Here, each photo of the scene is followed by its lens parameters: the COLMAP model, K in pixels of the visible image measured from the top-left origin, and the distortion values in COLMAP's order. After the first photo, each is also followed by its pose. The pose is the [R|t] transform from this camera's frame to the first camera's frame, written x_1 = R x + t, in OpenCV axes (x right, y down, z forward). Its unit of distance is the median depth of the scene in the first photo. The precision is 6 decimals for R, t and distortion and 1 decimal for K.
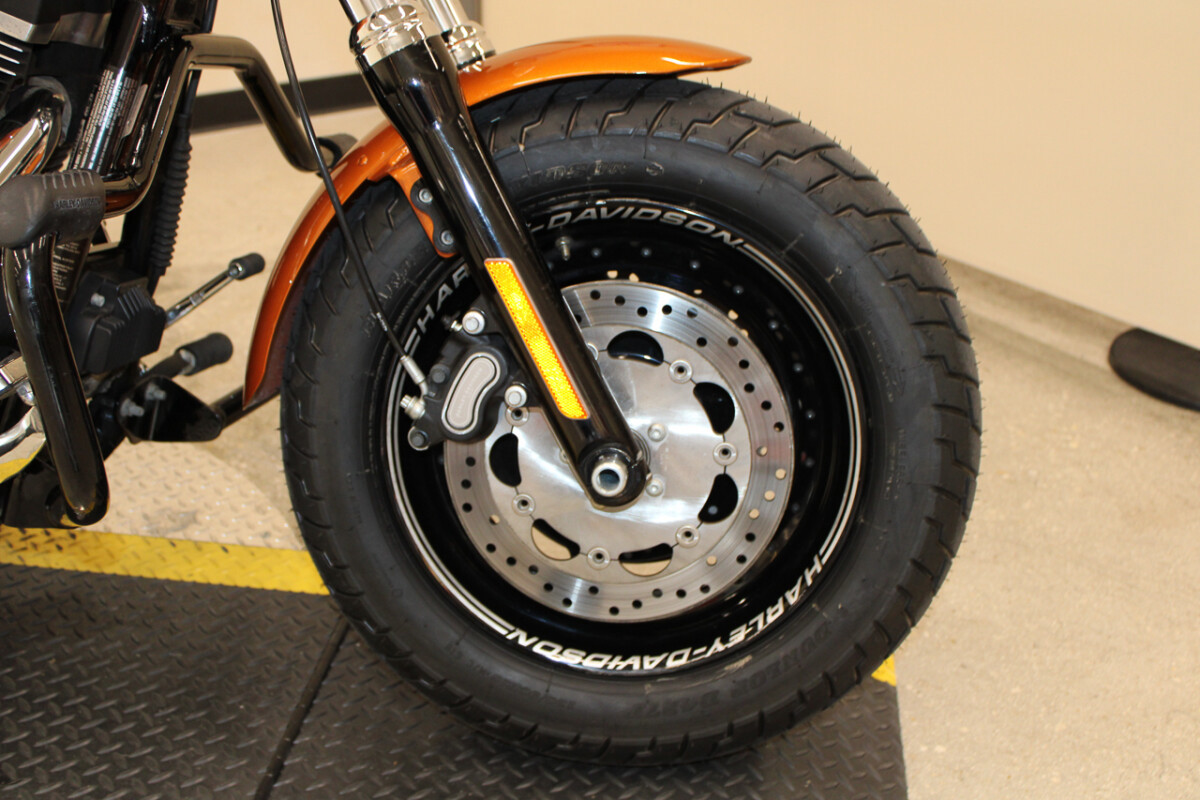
lens RADIAL K [[1383.8, 0, 602.8], [0, 1383.8, 404.5], [0, 0, 1]] dist [-0.045292, 0.000000]
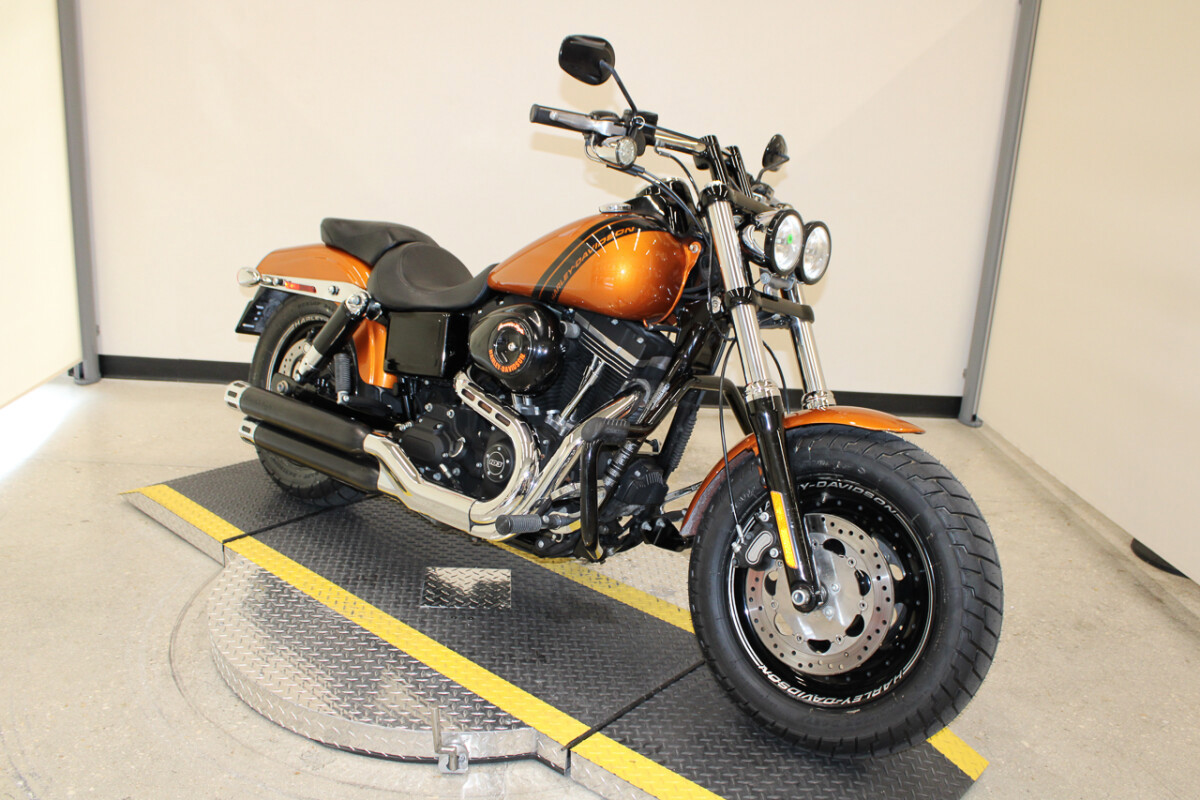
lens RADIAL K [[1055.8, 0, 610.2], [0, 1055.8, 398.2], [0, 0, 1]] dist [-0.103709, 0.086818]
pose [[0.844503, 0.186883, -0.501886, 0.497280], [-0.285358, 0.950049, -0.126399, 0.045403], [0.453195, 0.249961, 0.855648, -0.624804]]
